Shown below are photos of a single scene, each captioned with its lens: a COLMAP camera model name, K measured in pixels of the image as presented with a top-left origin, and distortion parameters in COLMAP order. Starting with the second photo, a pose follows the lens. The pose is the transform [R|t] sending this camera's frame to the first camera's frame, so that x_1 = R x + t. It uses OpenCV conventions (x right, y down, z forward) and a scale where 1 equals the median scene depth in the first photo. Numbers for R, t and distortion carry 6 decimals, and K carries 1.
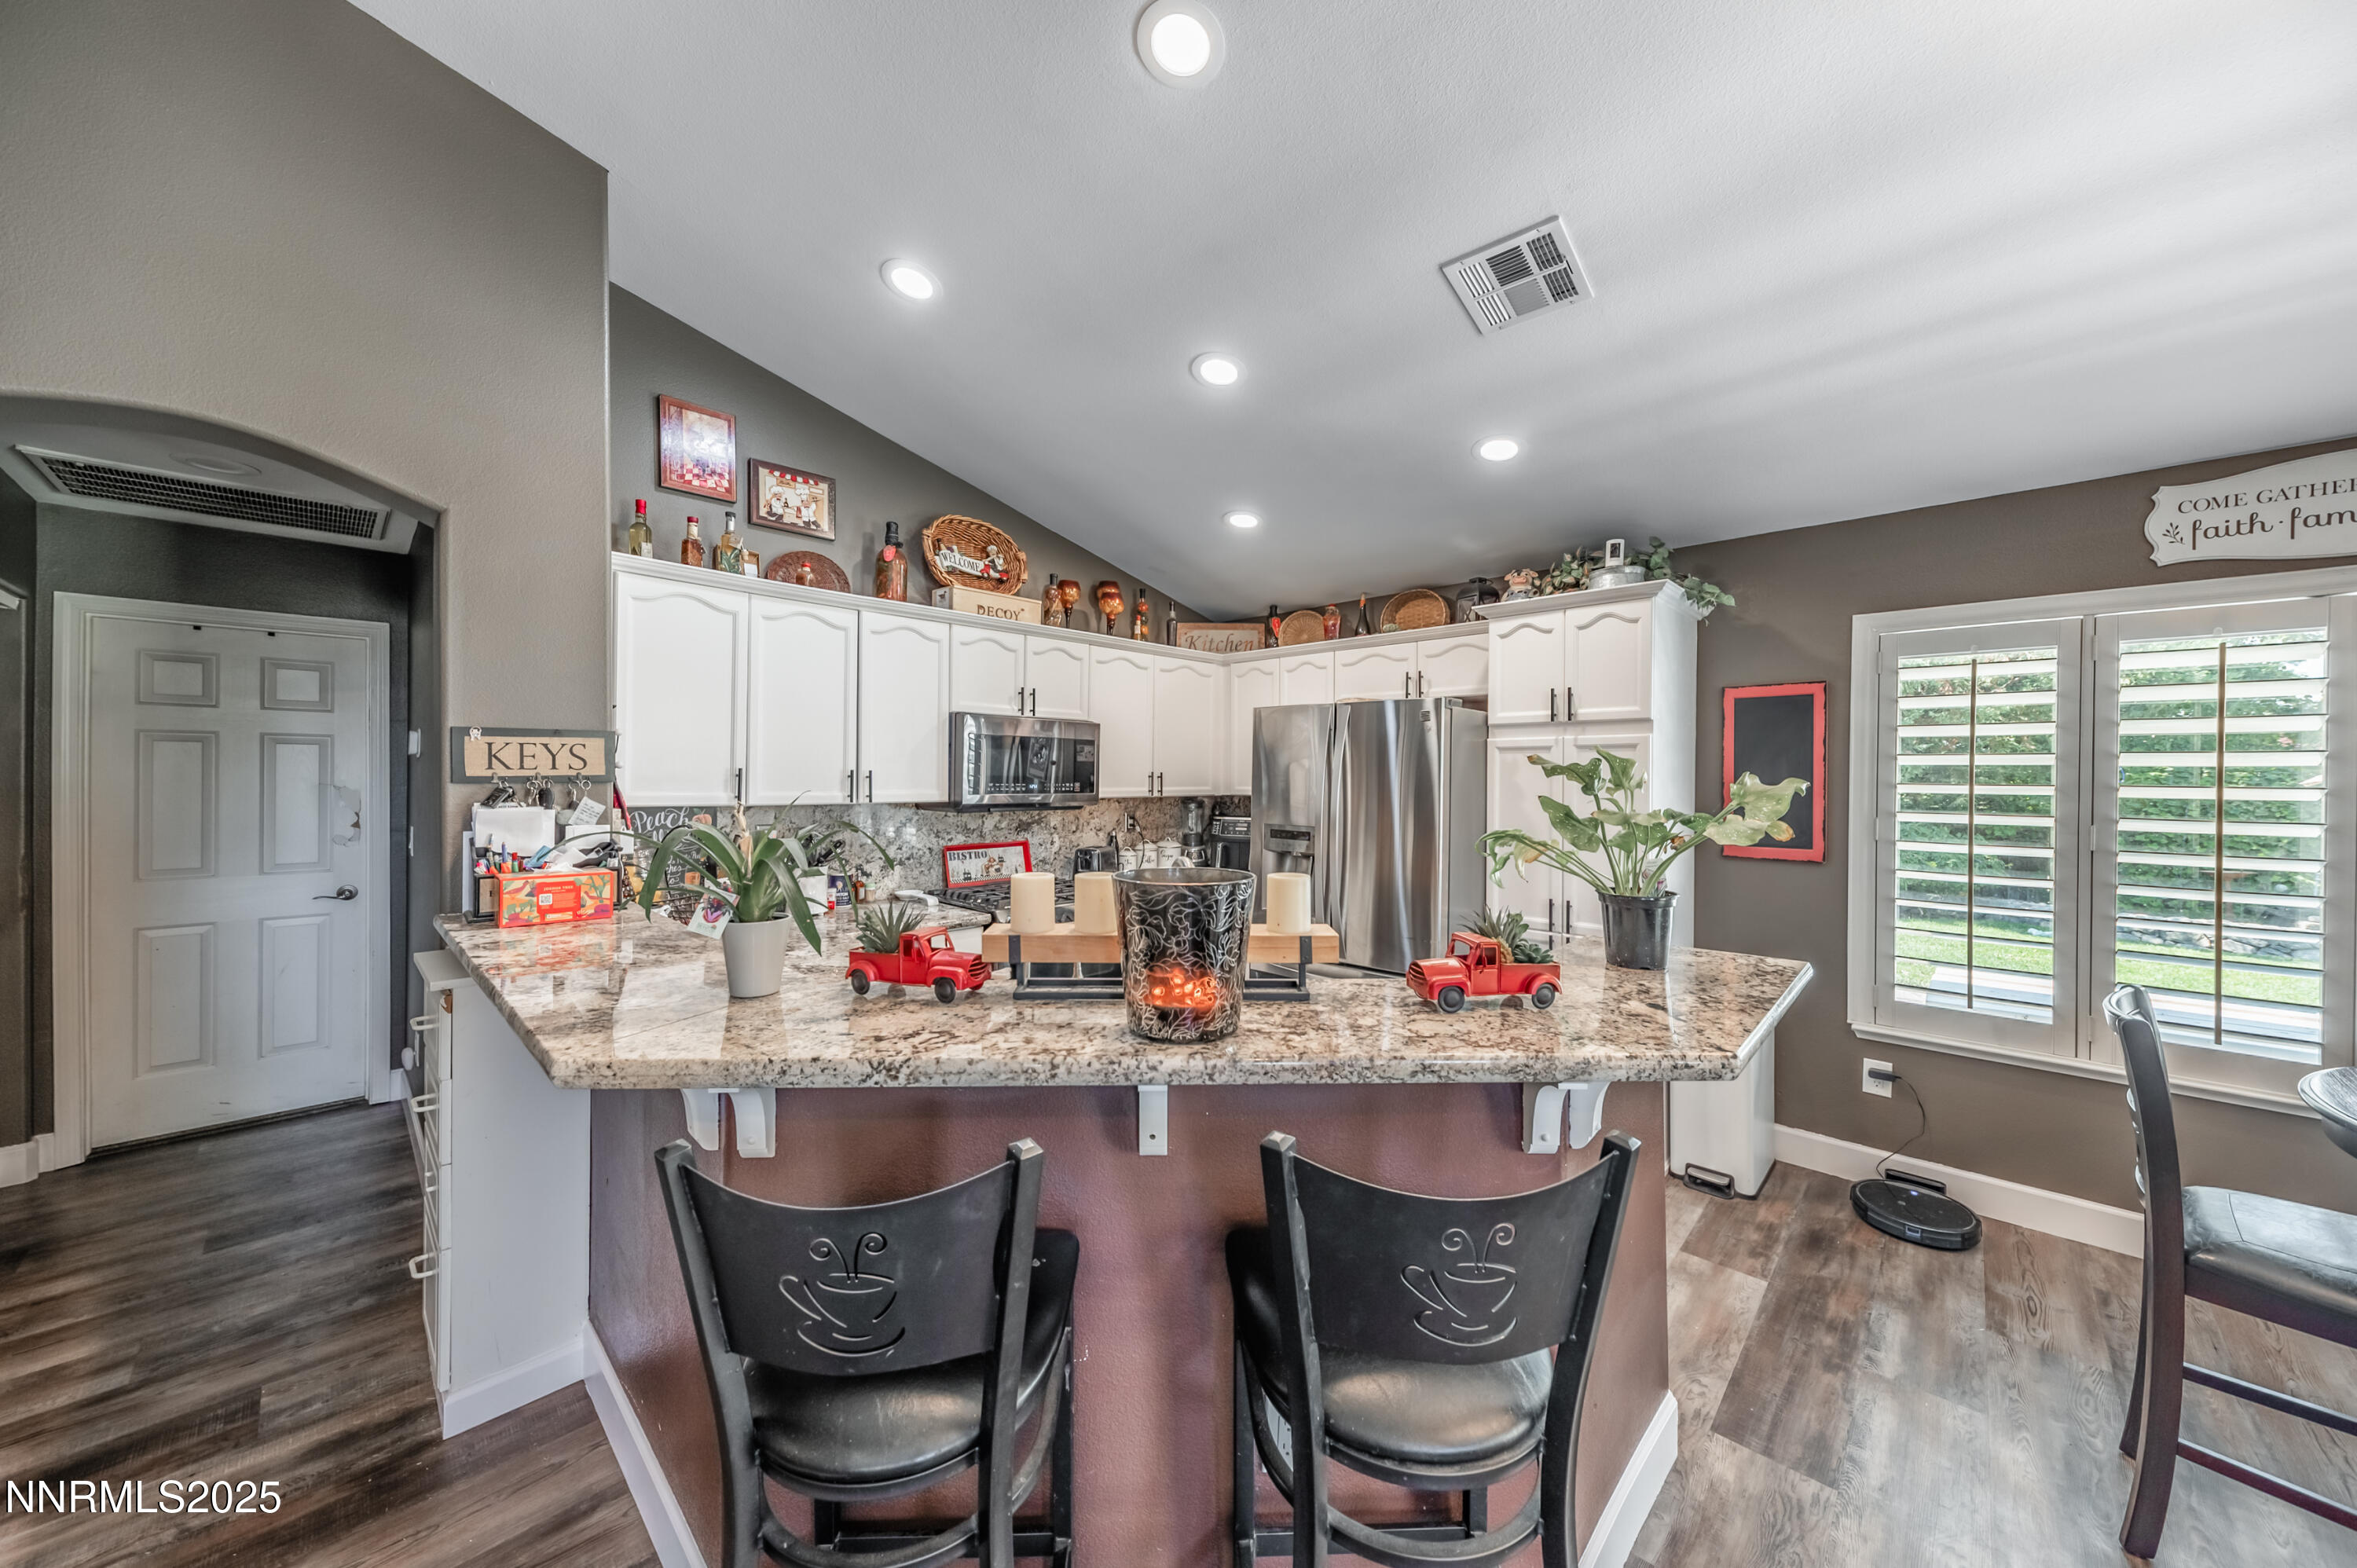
lens RADIAL K [[808.3, 0, 1163.0], [0, 808.3, 780.5], [0, 0, 1]] dist [0.001191, -0.001121]
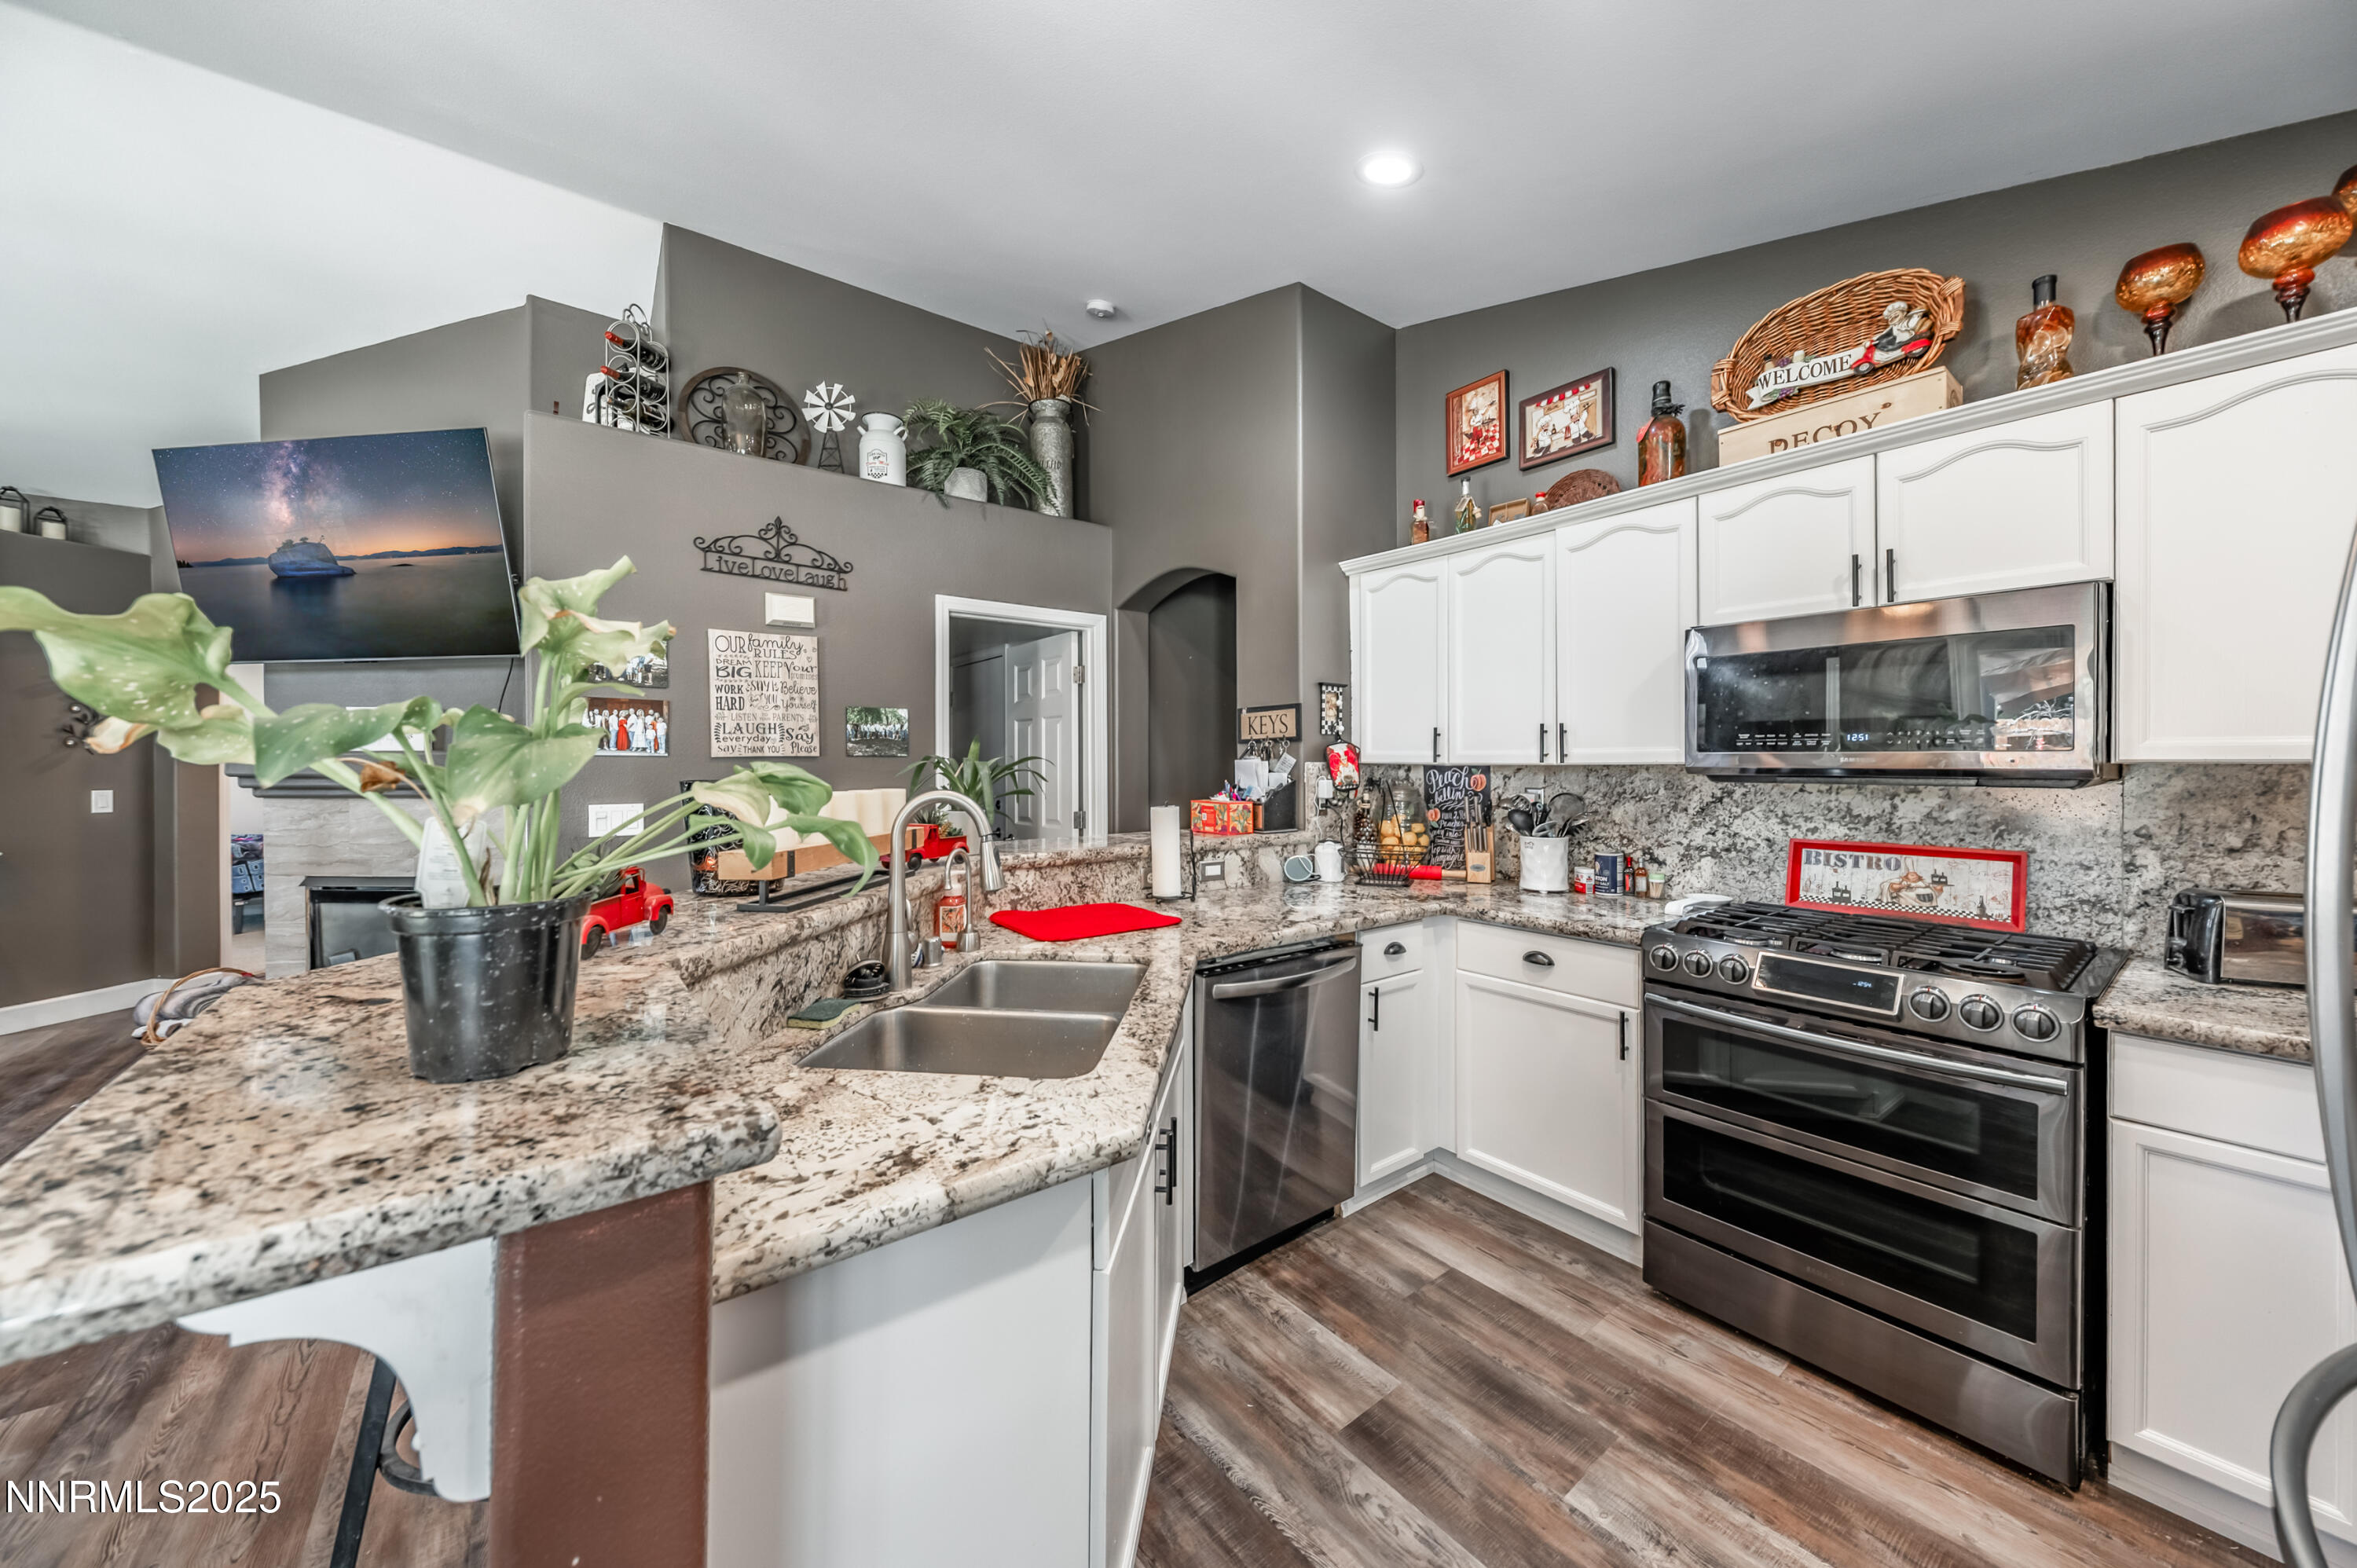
lens RADIAL K [[808.3, 0, 1174.8], [0, 808.3, 769.0], [0, 0, 1]] dist [0.001191, -0.001121]
pose [[-0.132011, -0.001467, -0.991247, 0.470251], [-0.006072, 0.999981, -0.000671, 0.035018], [0.991230, 0.005930, -0.132017, 0.696852]]
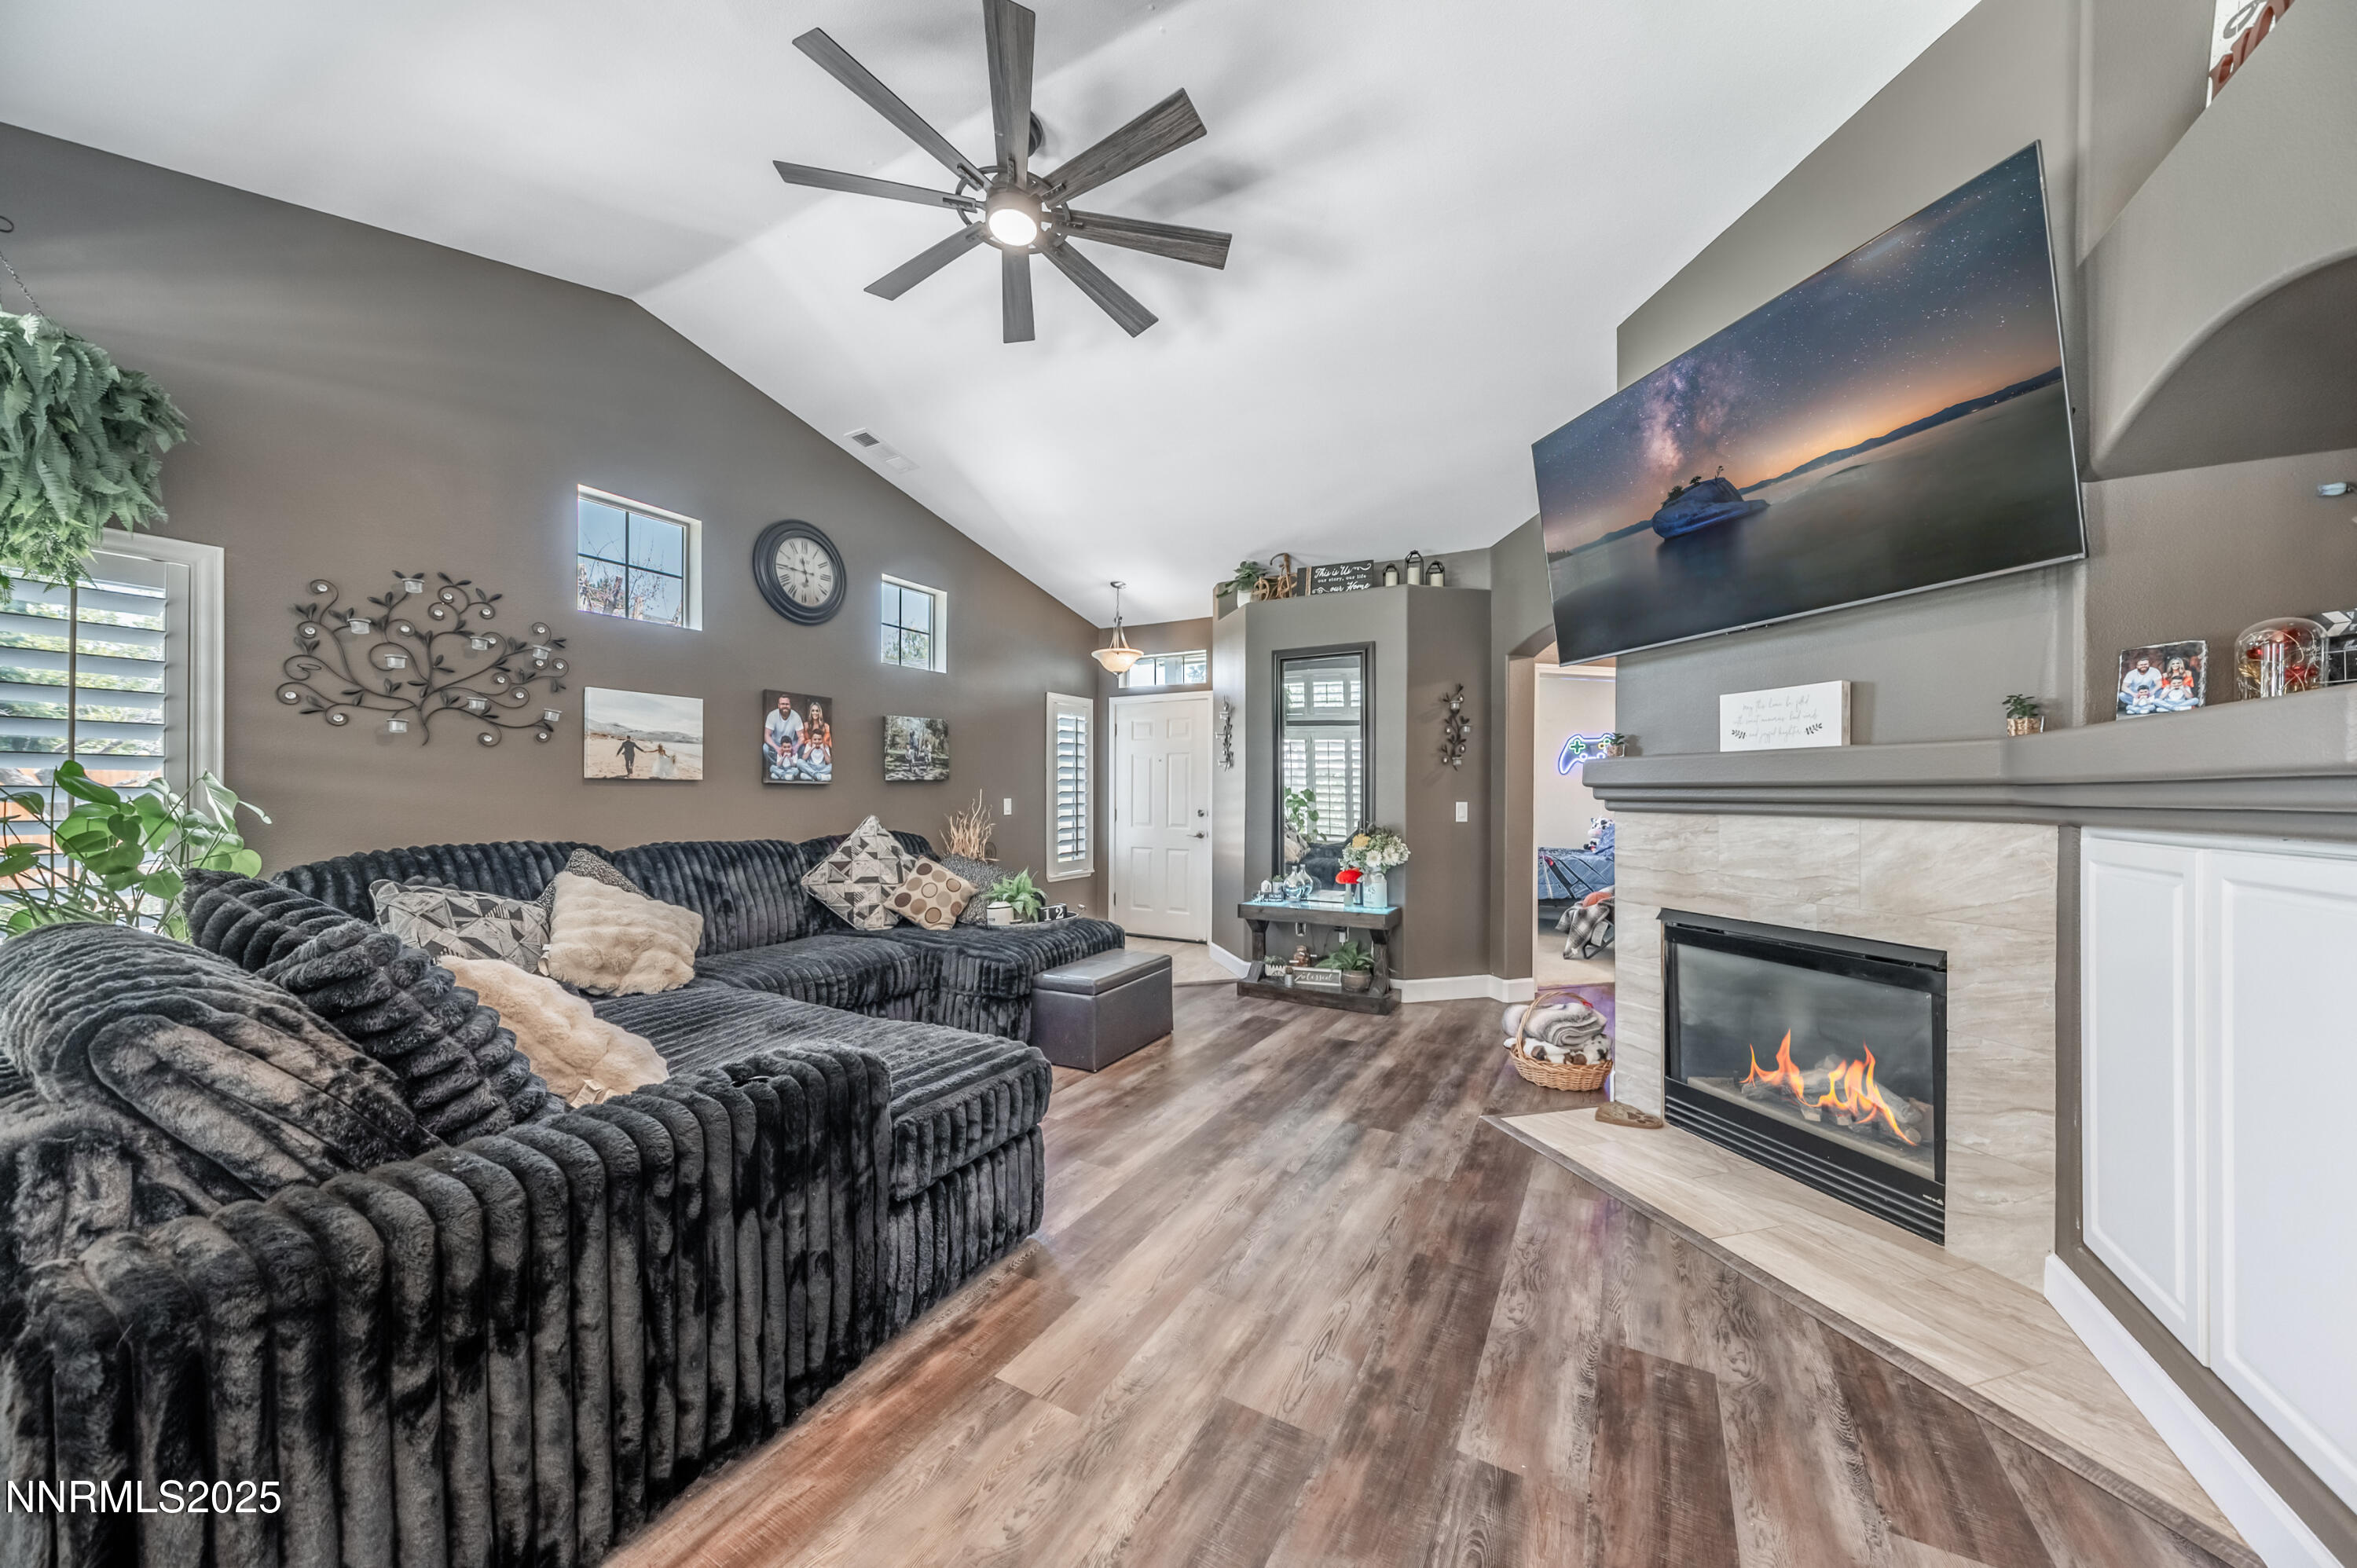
lens RADIAL K [[808.3, 0, 1167.2], [0, 808.3, 788.2], [0, 0, 1]] dist [0.001191, -0.001121]
pose [[-0.969696, -0.011673, -0.244035, 0.284571], [-0.011775, 0.999930, -0.001041, 0.062518], [0.244030, 0.001864, -0.969766, 0.088919]]
